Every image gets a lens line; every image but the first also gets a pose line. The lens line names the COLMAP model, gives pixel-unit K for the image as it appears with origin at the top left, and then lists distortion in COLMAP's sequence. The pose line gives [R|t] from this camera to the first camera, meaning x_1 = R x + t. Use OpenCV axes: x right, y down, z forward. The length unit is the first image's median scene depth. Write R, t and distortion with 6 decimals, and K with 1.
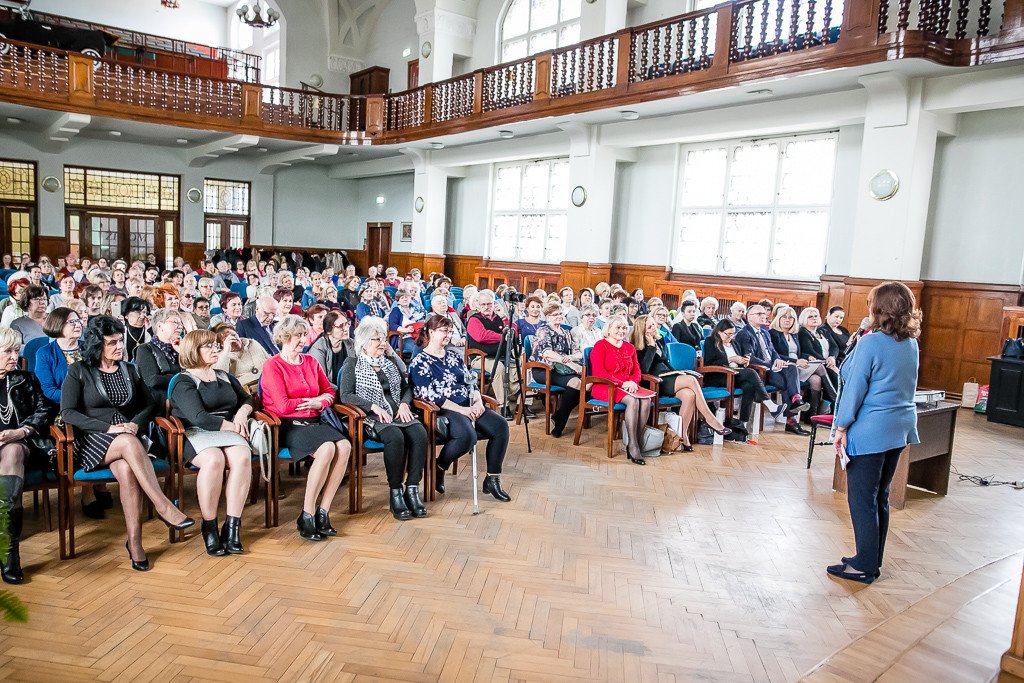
lens RADIAL K [[767.0, 0, 479.2], [0, 767.0, 340.4], [0, 0, 1]] dist [-0.047585, 0.022346]
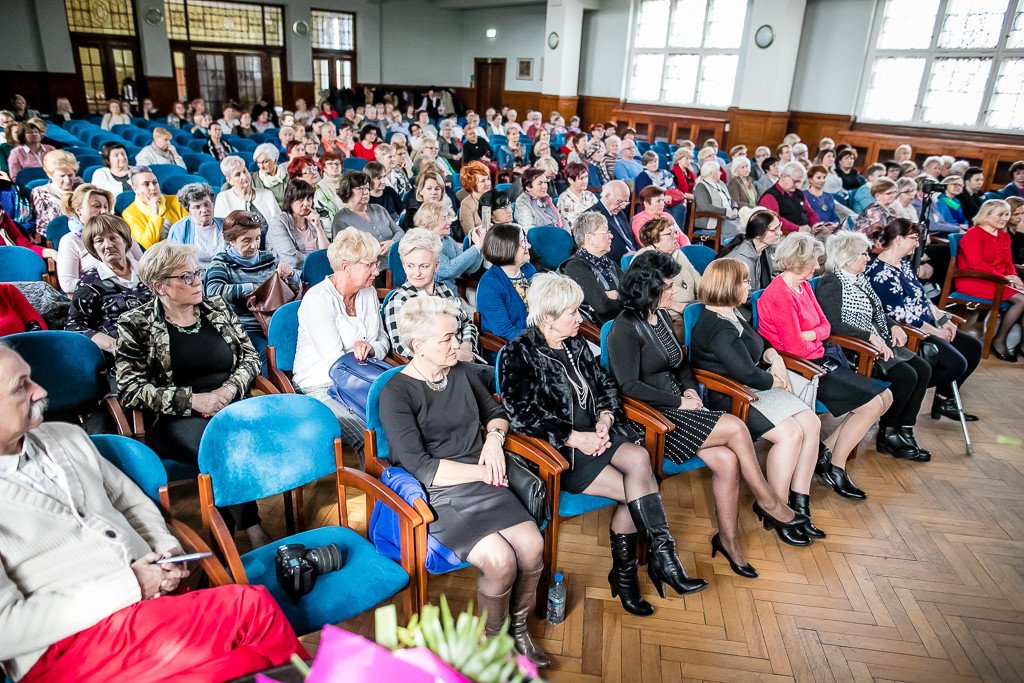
lens RADIAL K [[713.5, 0, 511.5], [0, 713.5, 339.7], [0, 0, 1]] dist [-0.048070, 0.039889]
pose [[0.999733, -0.008607, 0.021428, -0.146966], [0.003289, 0.971555, 0.236793, -0.025736], [-0.022856, -0.236660, 0.971324, 0.067627]]
